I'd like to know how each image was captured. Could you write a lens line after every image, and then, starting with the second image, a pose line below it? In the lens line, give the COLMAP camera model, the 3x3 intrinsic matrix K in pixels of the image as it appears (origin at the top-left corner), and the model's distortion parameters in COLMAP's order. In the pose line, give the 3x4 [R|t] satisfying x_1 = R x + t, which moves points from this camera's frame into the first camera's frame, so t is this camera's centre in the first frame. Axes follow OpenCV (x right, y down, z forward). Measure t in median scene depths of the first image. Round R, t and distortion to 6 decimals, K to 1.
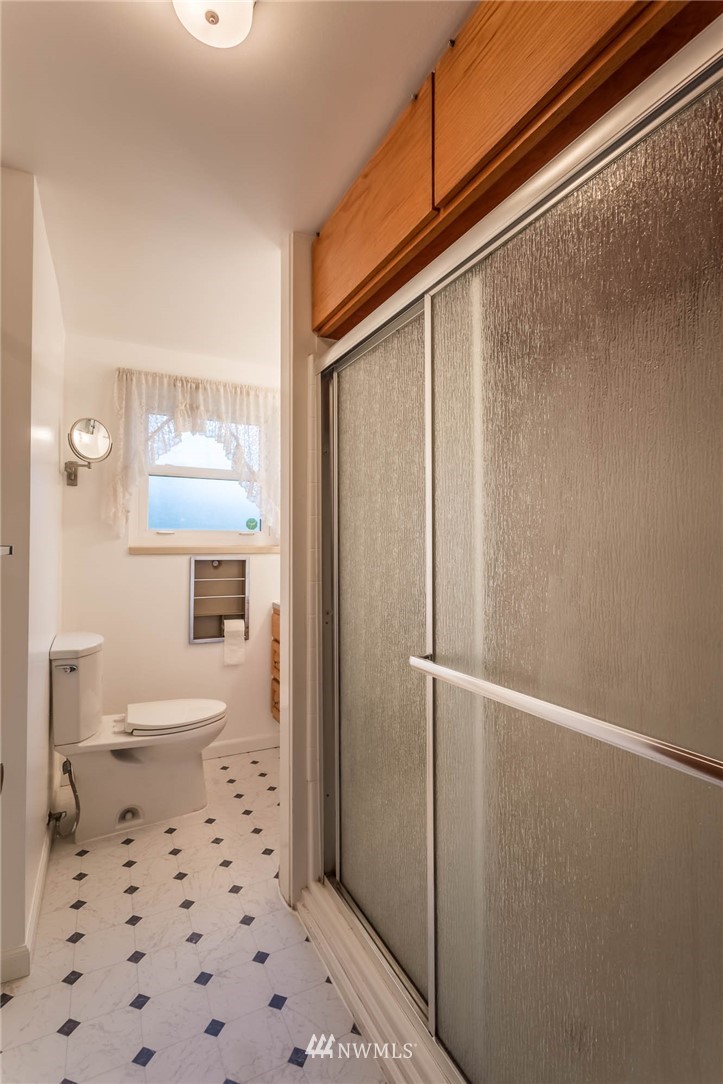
lens RADIAL K [[518.6, 0, 353.3], [0, 518.6, 539.4], [0, 0, 1]] dist [0.002601, -0.000445]
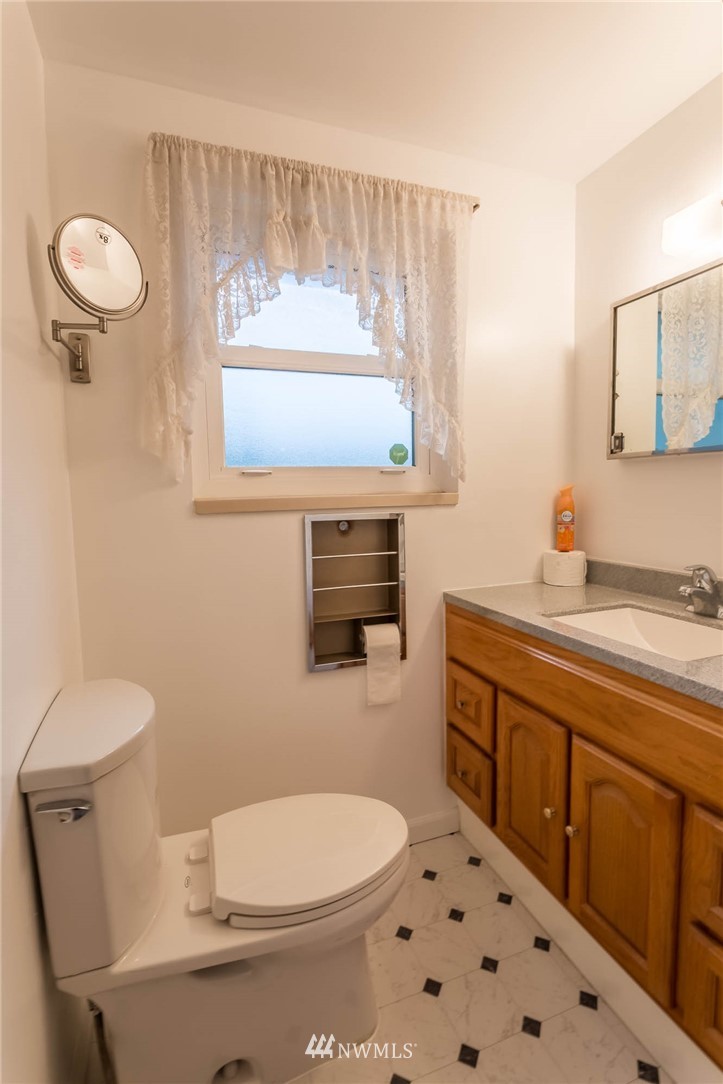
lens RADIAL K [[559.4, 0, 367.0], [0, 559.4, 544.9], [0, 0, 1]] dist [-0.004759, 0.001811]
pose [[0.994350, -0.017547, -0.104694, -0.188589], [0.028055, 0.994617, 0.099753, 0.007572], [0.102380, -0.102127, 0.989489, 0.427588]]
